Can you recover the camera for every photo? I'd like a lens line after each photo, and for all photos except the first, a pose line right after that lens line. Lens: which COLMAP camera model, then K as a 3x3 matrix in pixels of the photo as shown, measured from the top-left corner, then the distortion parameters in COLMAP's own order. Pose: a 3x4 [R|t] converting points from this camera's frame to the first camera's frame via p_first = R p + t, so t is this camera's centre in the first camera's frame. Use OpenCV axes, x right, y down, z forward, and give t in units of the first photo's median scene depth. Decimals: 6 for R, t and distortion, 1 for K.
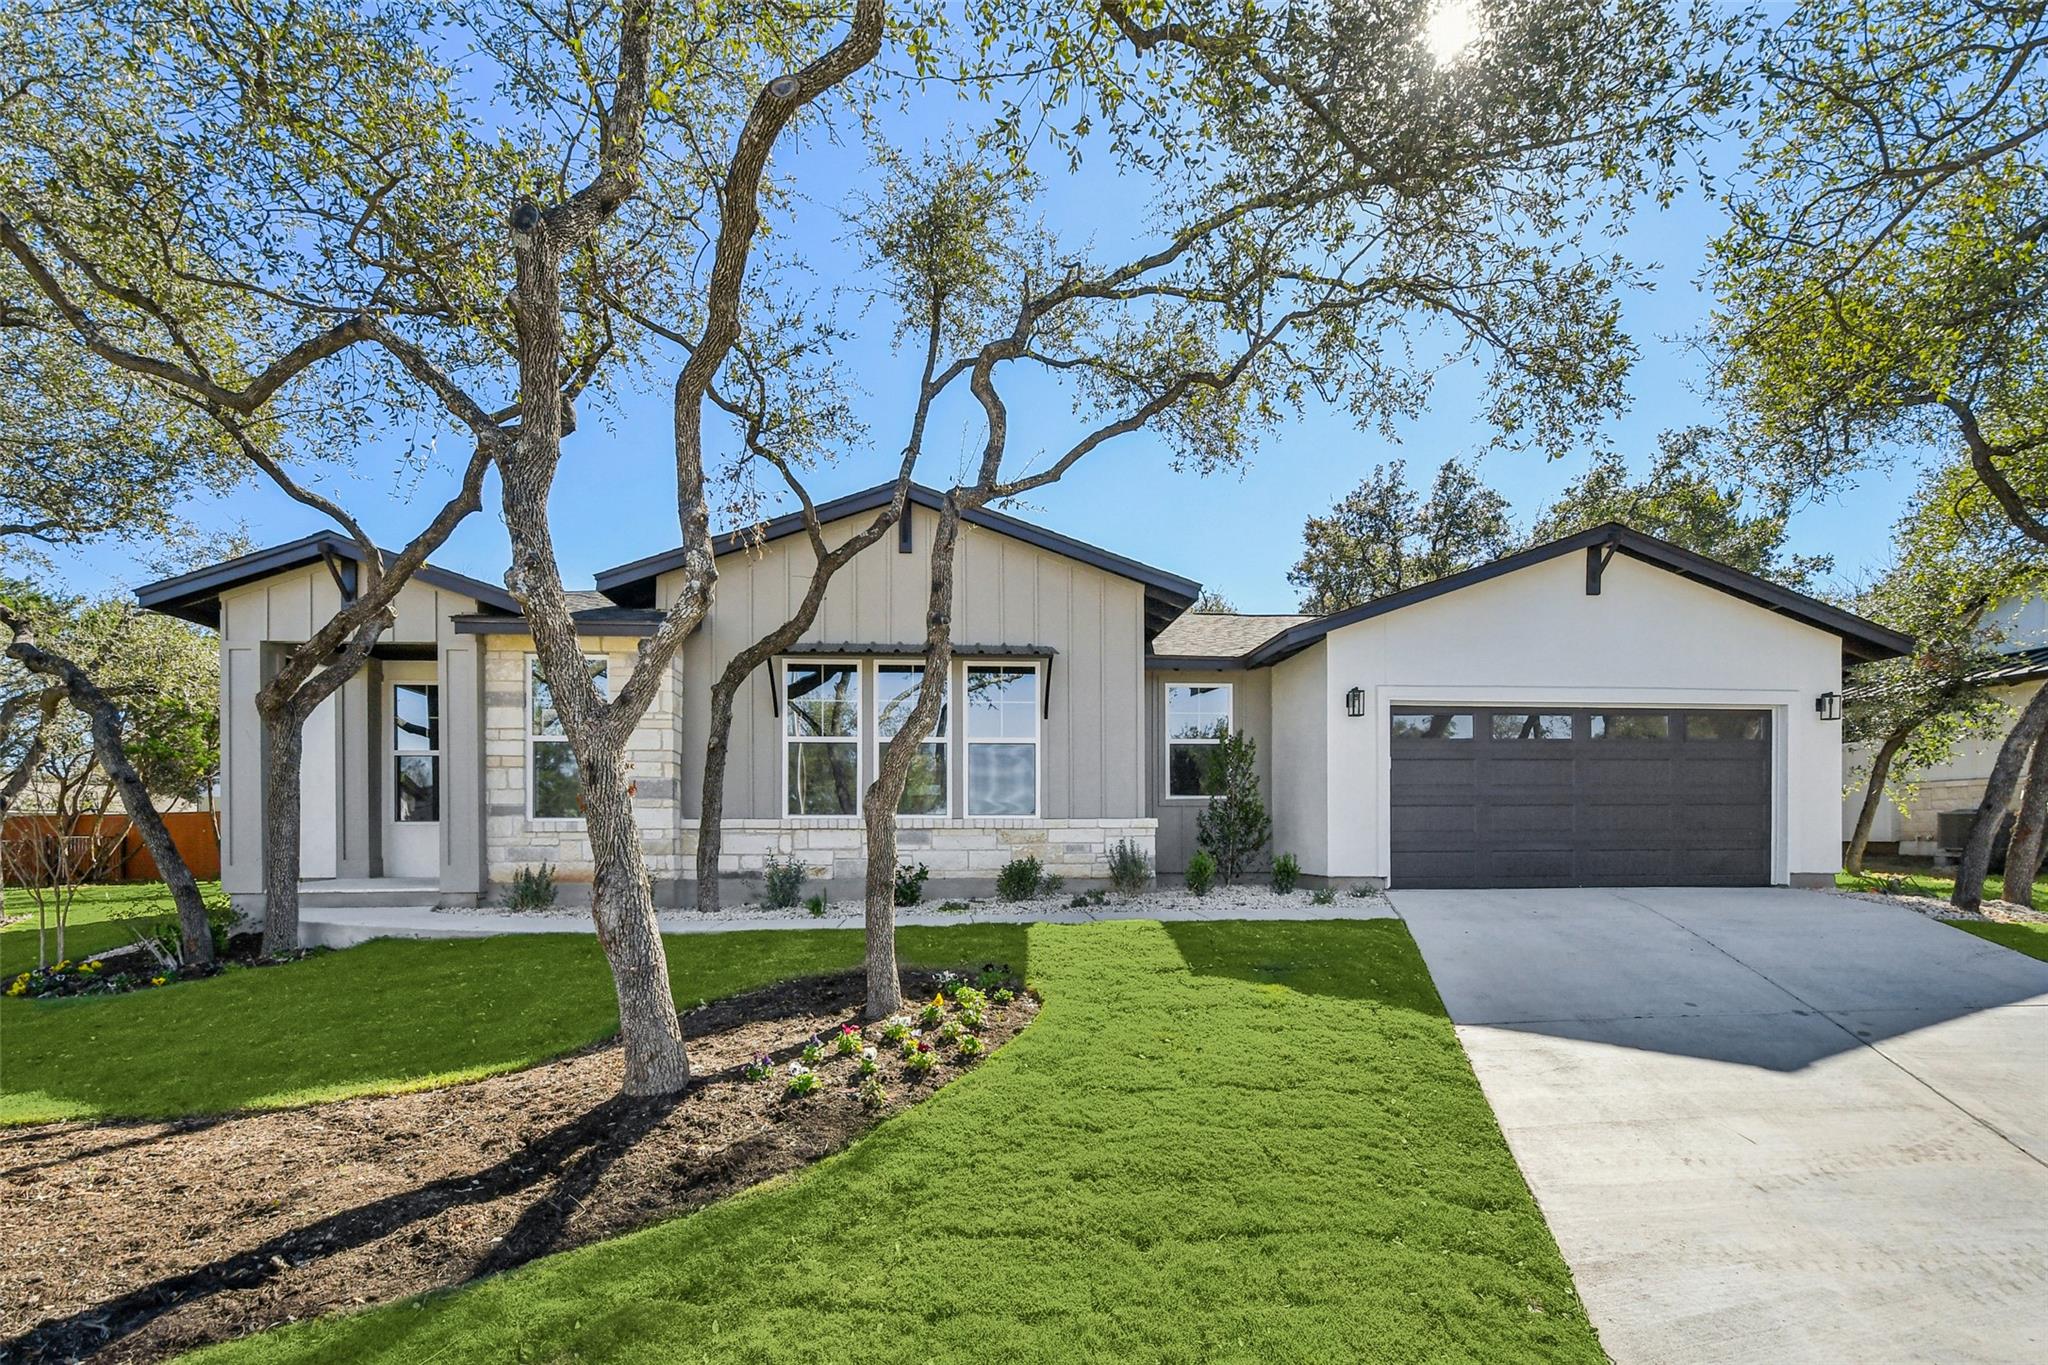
lens RADIAL K [[917.7, 0, 1019.7], [0, 917.7, 697.9], [0, 0, 1]] dist [0.000104, -0.000361]
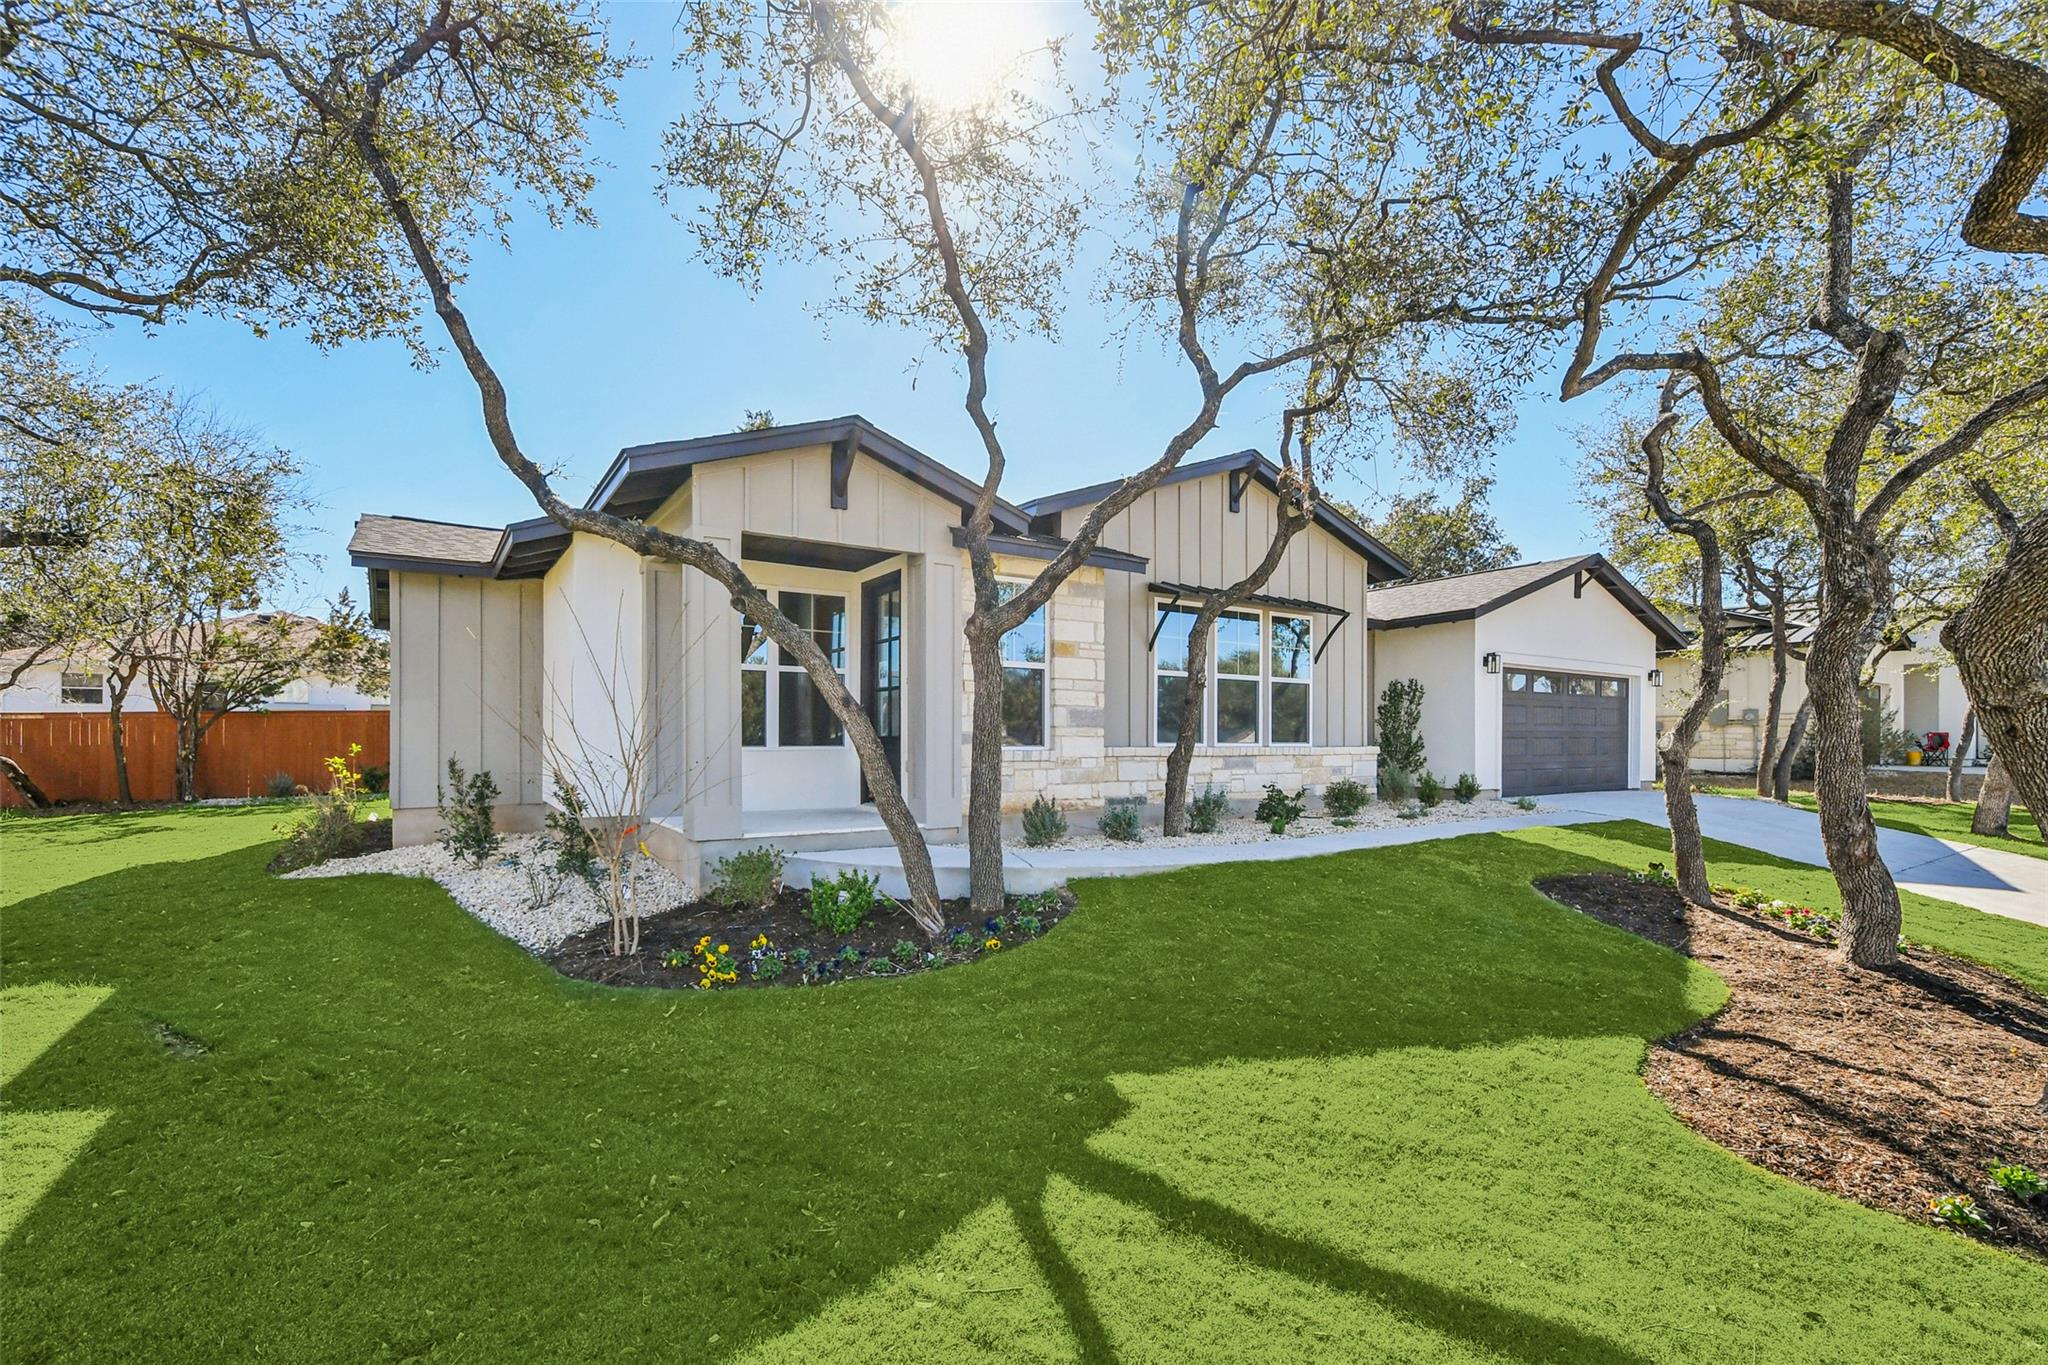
lens RADIAL K [[917.7, 0, 1019.7], [0, 917.7, 697.9], [0, 0, 1]] dist [0.000104, -0.000361]
pose [[0.887526, 0.031368, 0.459688, -0.878847], [-0.084839, 0.991747, 0.096127, -0.016625], [-0.452879, -0.124315, 0.882862, 0.109041]]
